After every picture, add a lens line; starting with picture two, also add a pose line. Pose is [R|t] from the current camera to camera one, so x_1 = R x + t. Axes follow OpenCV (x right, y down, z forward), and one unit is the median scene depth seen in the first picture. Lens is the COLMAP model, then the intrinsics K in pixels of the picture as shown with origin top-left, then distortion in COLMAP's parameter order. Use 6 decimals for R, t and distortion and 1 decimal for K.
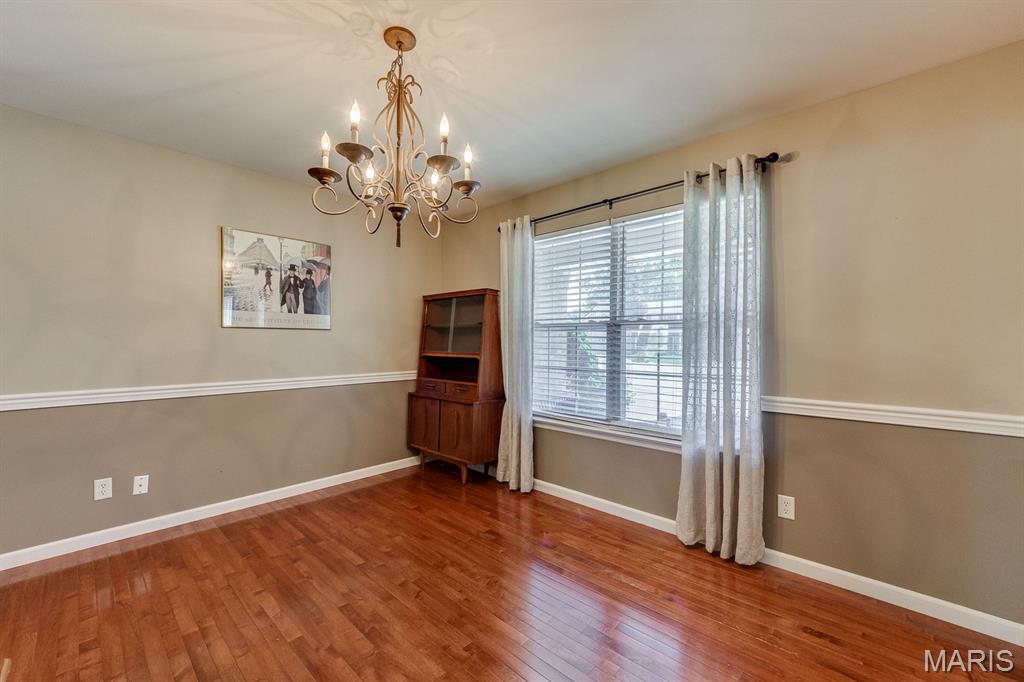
lens RADIAL K [[396.2, 0, 507.9], [0, 396.2, 345.2], [0, 0, 1]] dist [-0.001622, -0.000069]
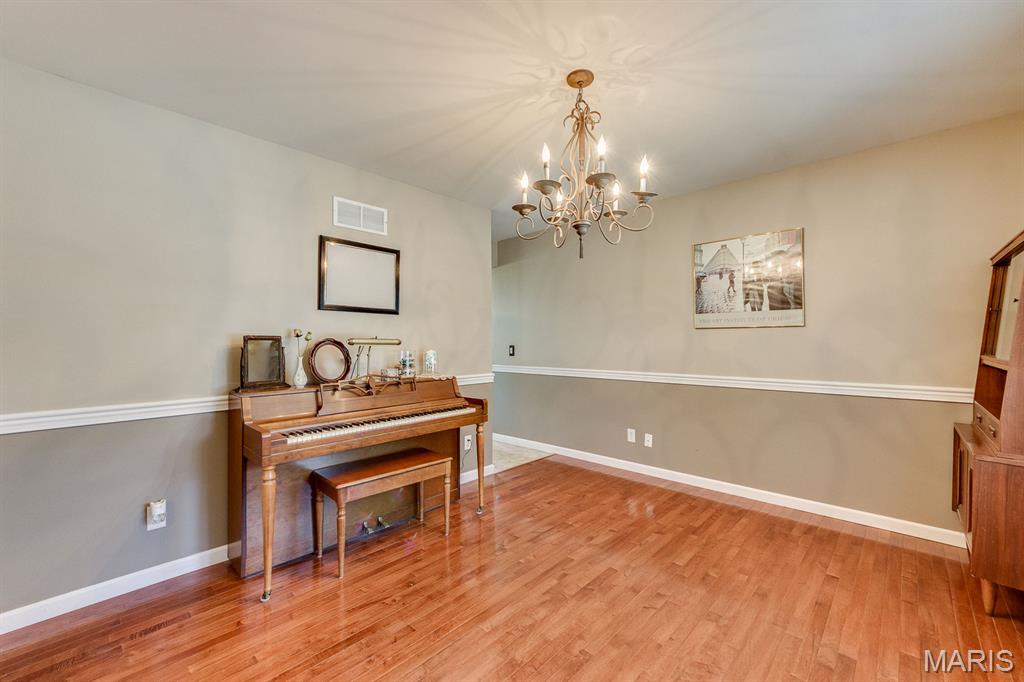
lens RADIAL K [[396.2, 0, 507.9], [0, 396.2, 345.2], [0, 0, 1]] dist [-0.001622, -0.000069]
pose [[0.022065, 0.005158, -0.999743, 0.492315], [-0.001113, 0.999986, 0.005135, -0.002800], [0.999756, 0.000999, 0.022070, 0.443686]]
